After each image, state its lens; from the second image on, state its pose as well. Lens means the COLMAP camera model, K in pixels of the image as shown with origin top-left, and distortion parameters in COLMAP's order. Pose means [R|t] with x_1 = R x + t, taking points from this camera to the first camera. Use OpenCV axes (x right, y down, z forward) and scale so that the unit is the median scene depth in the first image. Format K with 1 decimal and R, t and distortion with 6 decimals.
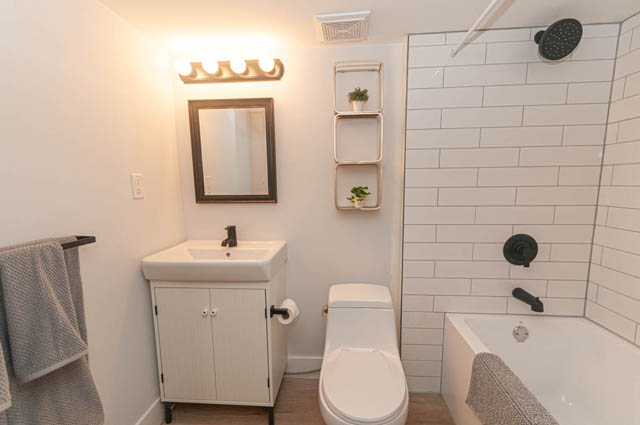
lens RADIAL K [[277.7, 0, 322.2], [0, 277.7, 219.8], [0, 0, 1]] dist [0.003972, 0.000568]
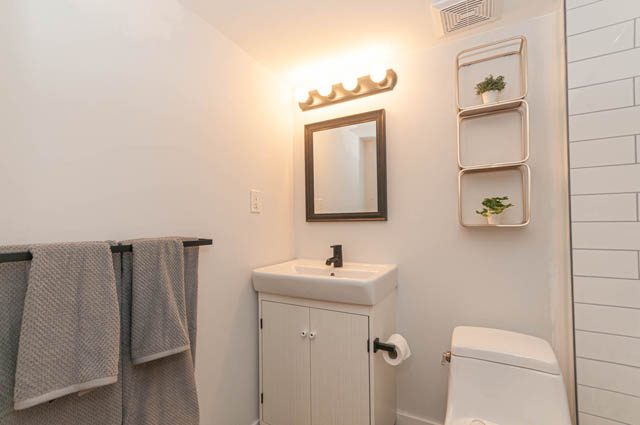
lens RADIAL K [[277.7, 0, 322.2], [0, 277.7, 219.8], [0, 0, 1]] dist [0.003972, 0.000568]
pose [[0.914431, -0.005057, -0.404711, 0.008903], [-0.051236, 0.990432, -0.128141, 0.068263], [0.401486, 0.137912, 0.905422, 0.123656]]
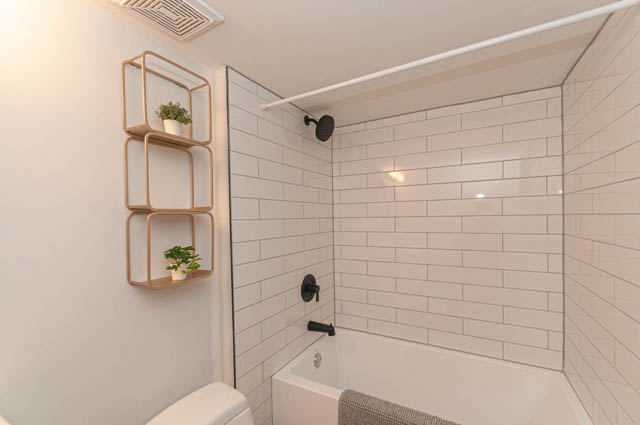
lens RADIAL K [[277.7, 0, 322.2], [0, 277.7, 219.8], [0, 0, 1]] dist [0.003972, 0.000568]
pose [[0.419425, -0.003008, 0.907785, -0.332612], [0.129670, 0.989939, -0.056632, -0.104944], [-0.898481, 0.141465, 0.415595, 0.428576]]
